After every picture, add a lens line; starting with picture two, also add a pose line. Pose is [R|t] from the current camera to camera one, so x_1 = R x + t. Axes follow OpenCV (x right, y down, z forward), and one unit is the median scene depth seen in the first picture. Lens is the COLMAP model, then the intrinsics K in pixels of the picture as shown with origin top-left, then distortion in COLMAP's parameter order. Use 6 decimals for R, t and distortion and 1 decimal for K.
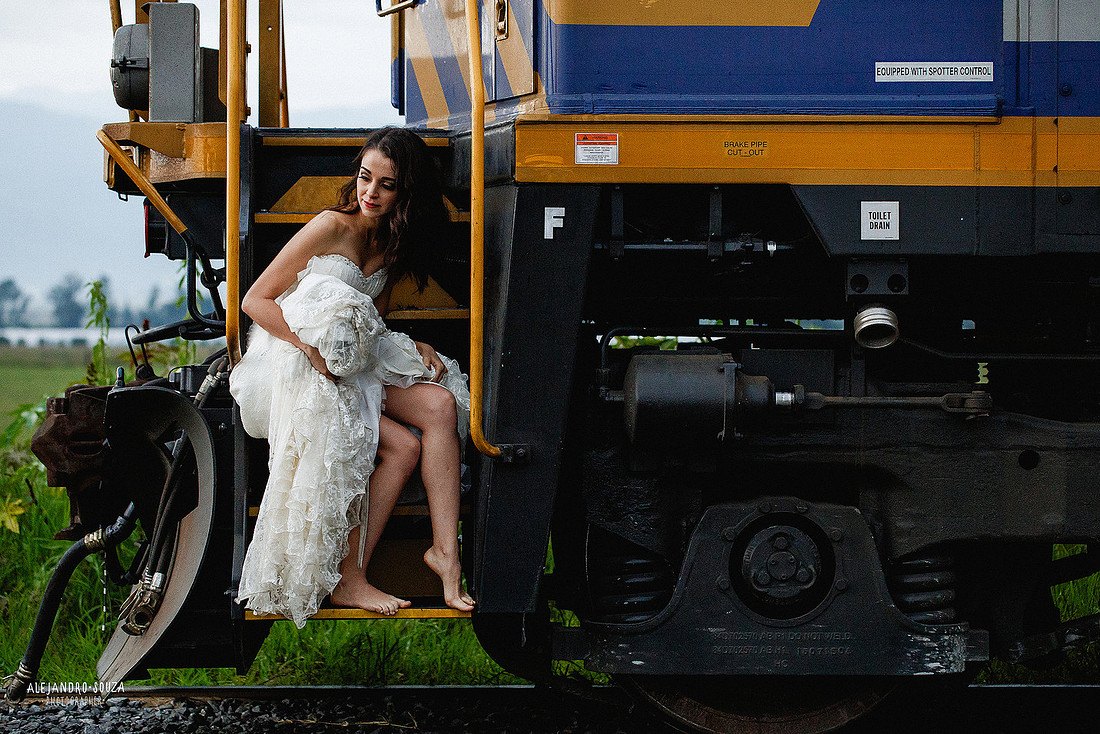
lens RADIAL K [[3225.9, 0, 550.0], [0, 3225.9, 367.0], [0, 0, 1]] dist [-0.007294, 1.184616]
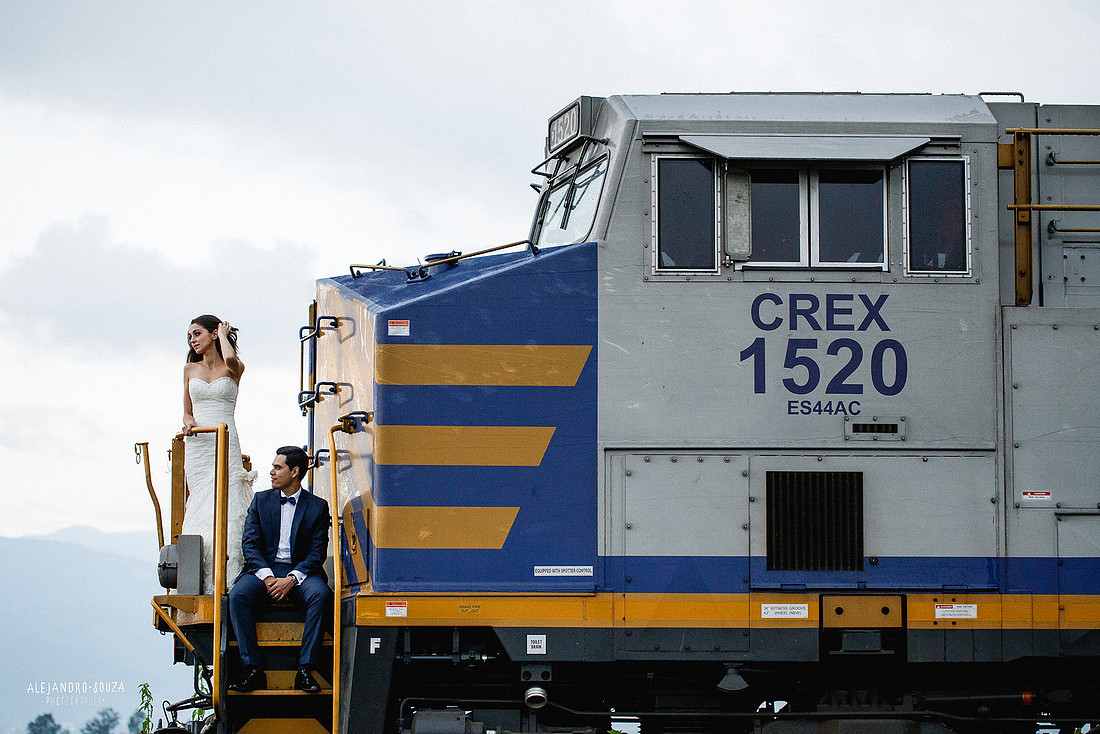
lens RADIAL K [[3225.9, 0, 550.0], [0, 3225.9, 367.0], [0, 0, 1]] dist [-0.007294, 1.184616]
pose [[0.999953, -0.001576, -0.009572, 0.129850], [0.000286, 0.991071, -0.133334, 0.051839], [0.009697, 0.133325, 0.991025, -1.025687]]
